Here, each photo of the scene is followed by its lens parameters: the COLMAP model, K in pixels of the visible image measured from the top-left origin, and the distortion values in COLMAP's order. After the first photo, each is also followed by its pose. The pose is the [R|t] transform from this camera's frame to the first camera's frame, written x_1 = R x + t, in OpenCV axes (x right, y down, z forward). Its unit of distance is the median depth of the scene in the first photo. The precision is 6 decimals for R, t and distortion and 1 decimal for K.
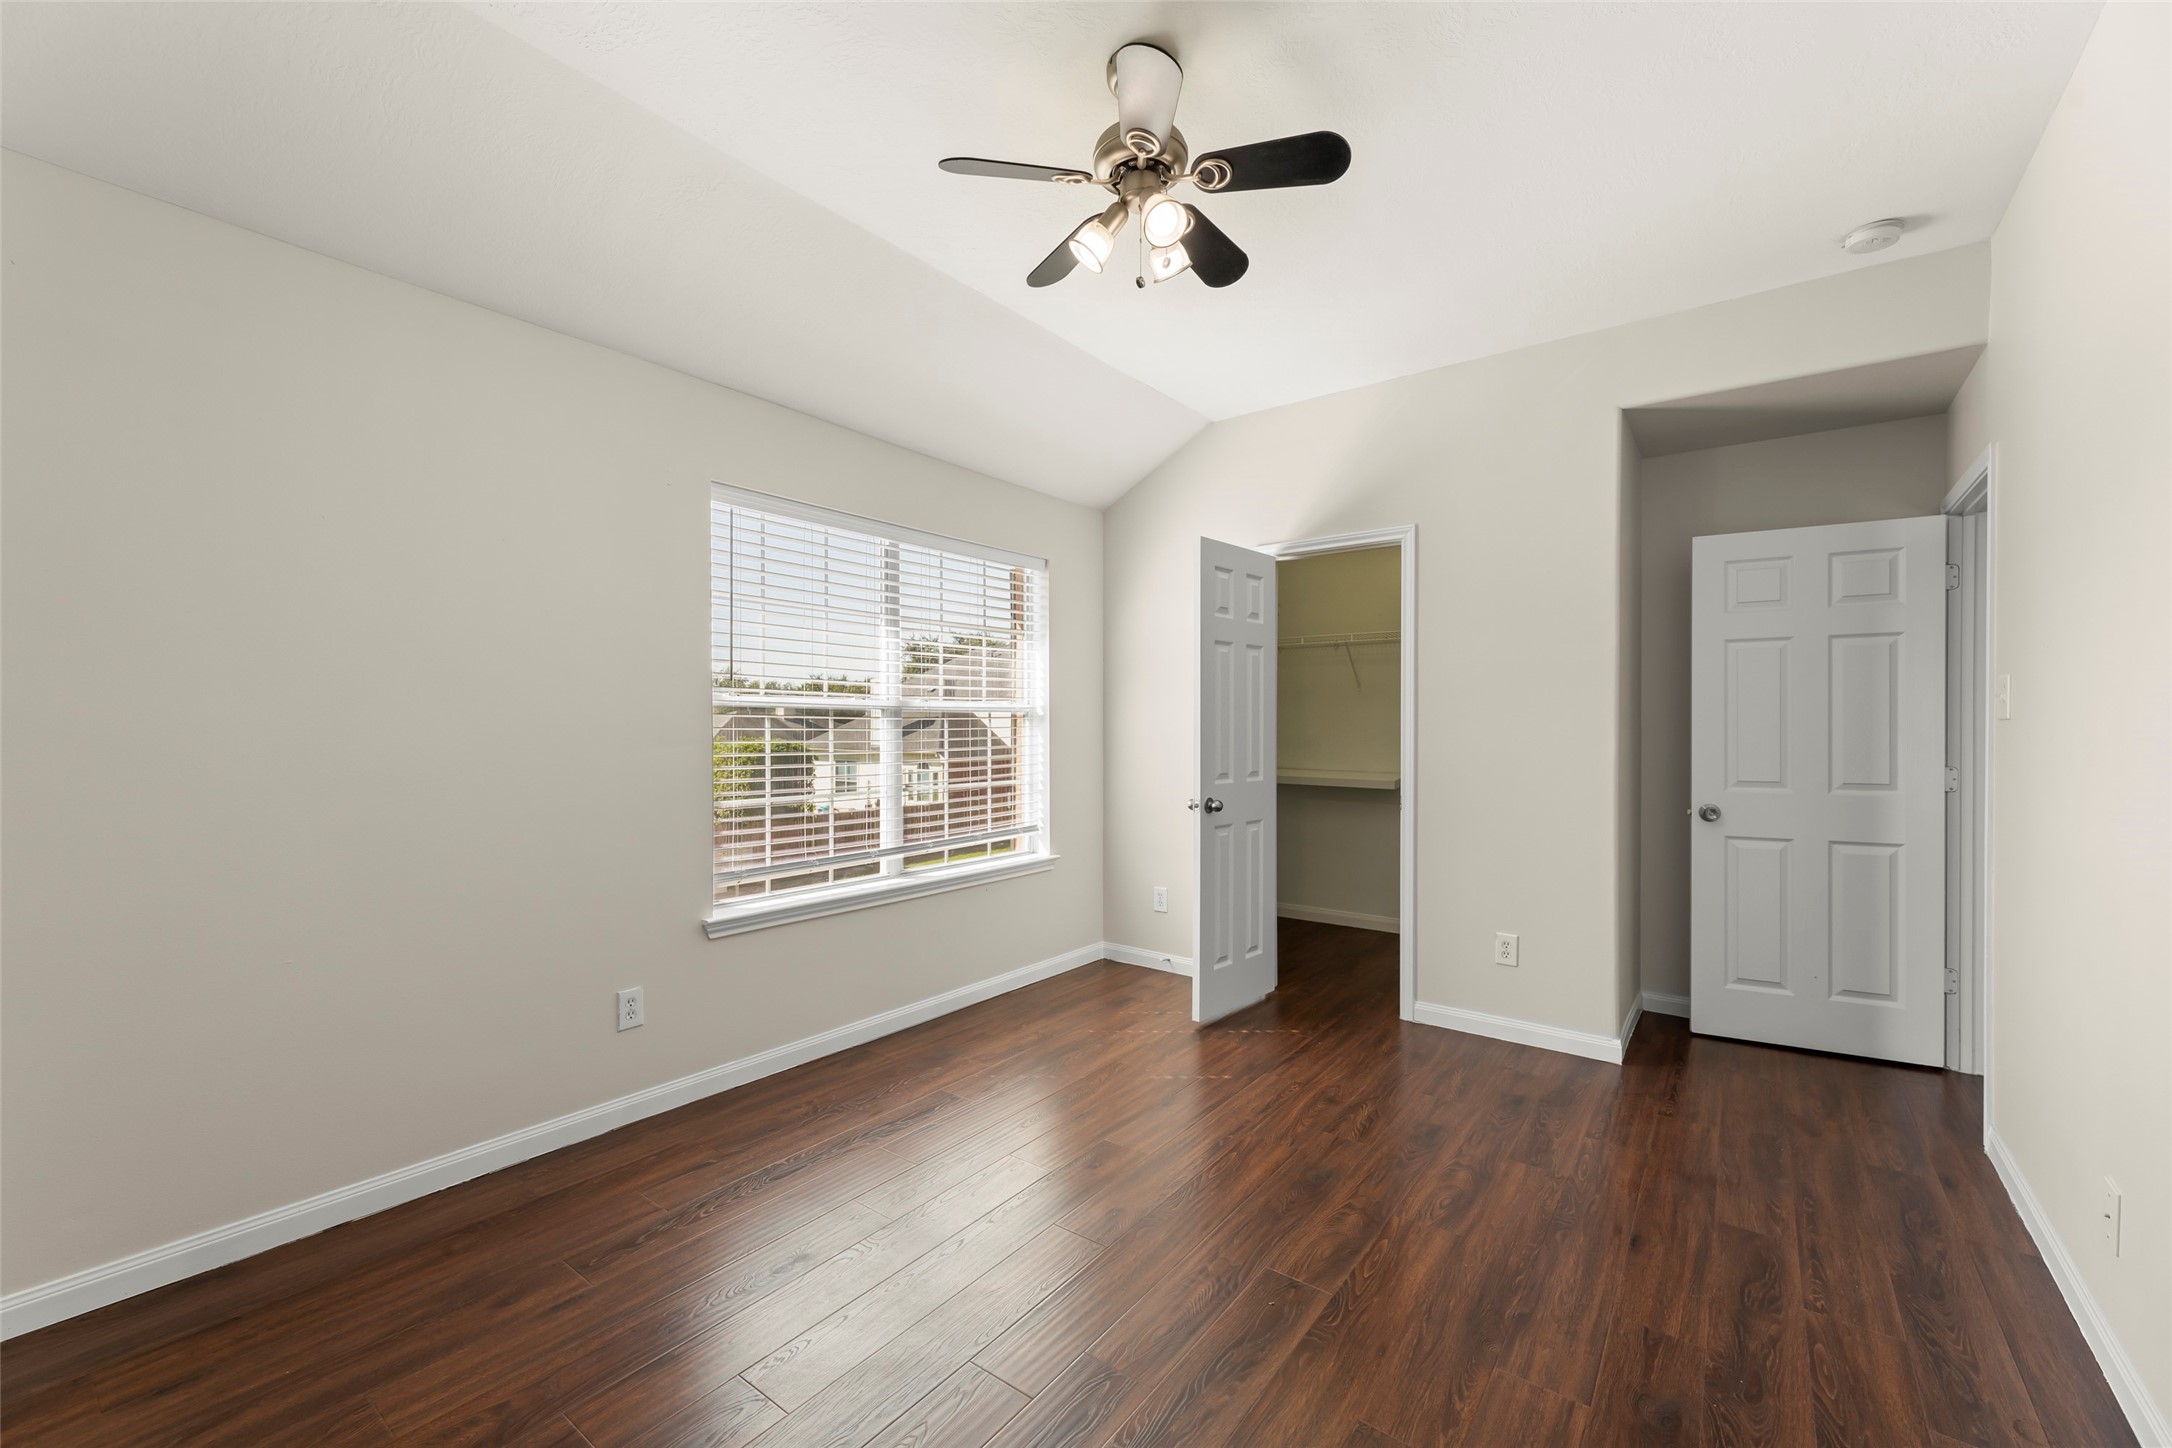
lens RADIAL K [[883.2, 0, 1071.8], [0, 883.2, 729.2], [0, 0, 1]] dist [0.000385, -0.000471]
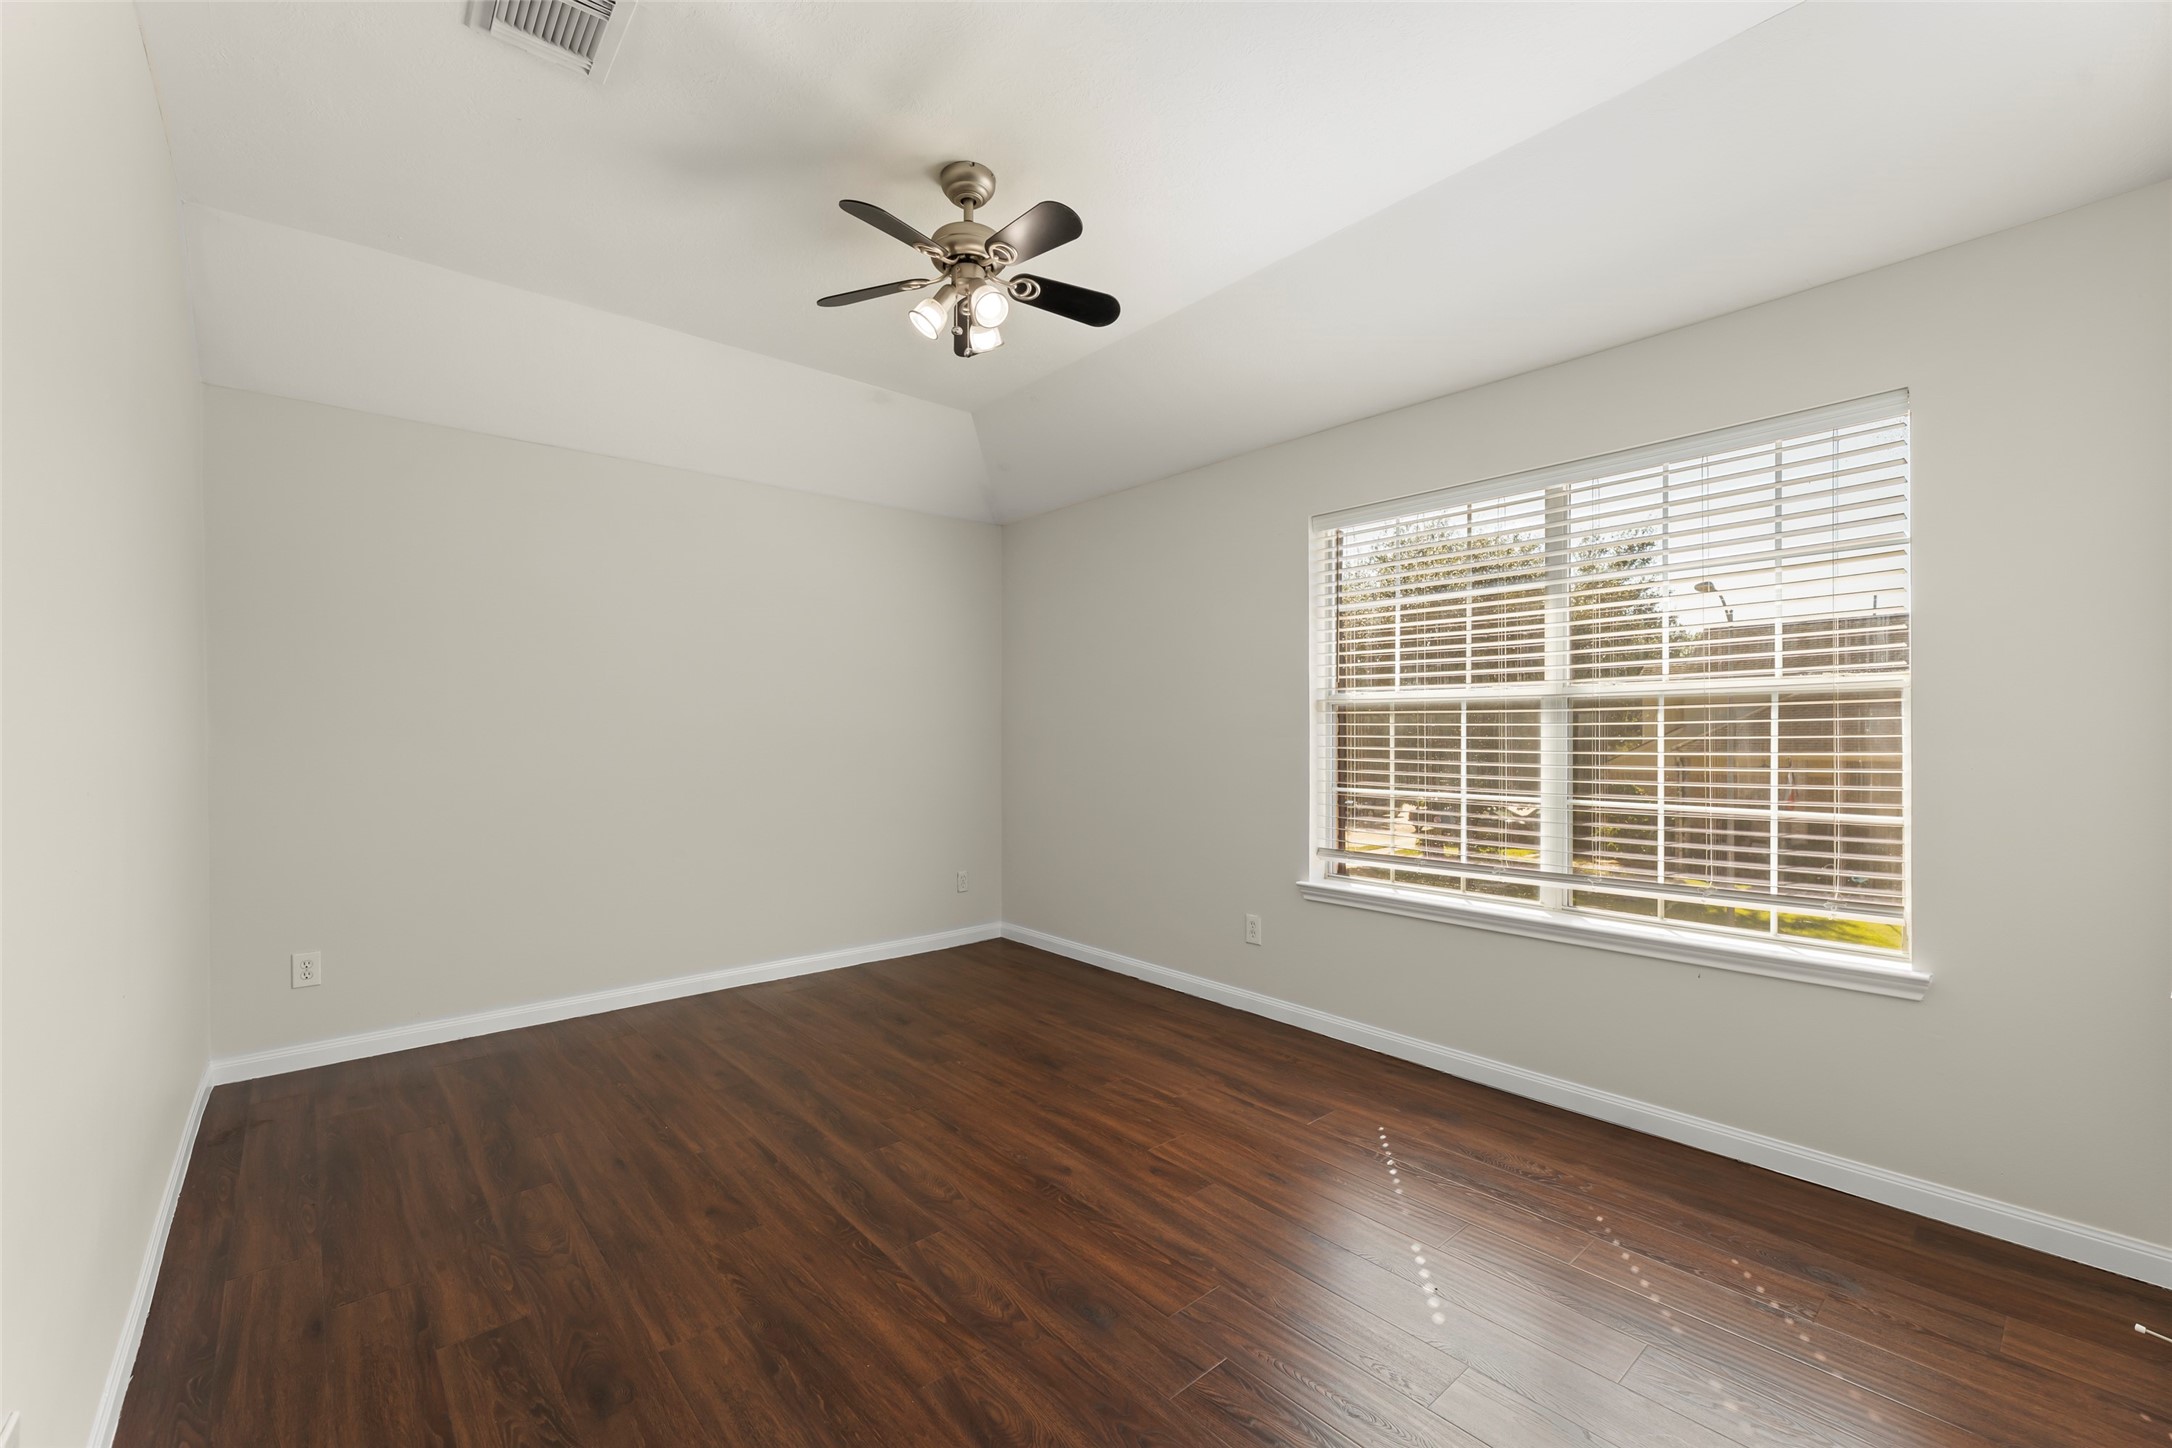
lens RADIAL K [[883.2, 0, 1068.3], [0, 883.2, 730.0], [0, 0, 1]] dist [0.000385, -0.000471]
pose [[-0.200188, -0.002384, -0.979755, 0.830183], [-0.002924, 0.999994, -0.001836, 0.010757], [0.979753, 0.002497, -0.200193, 0.918481]]
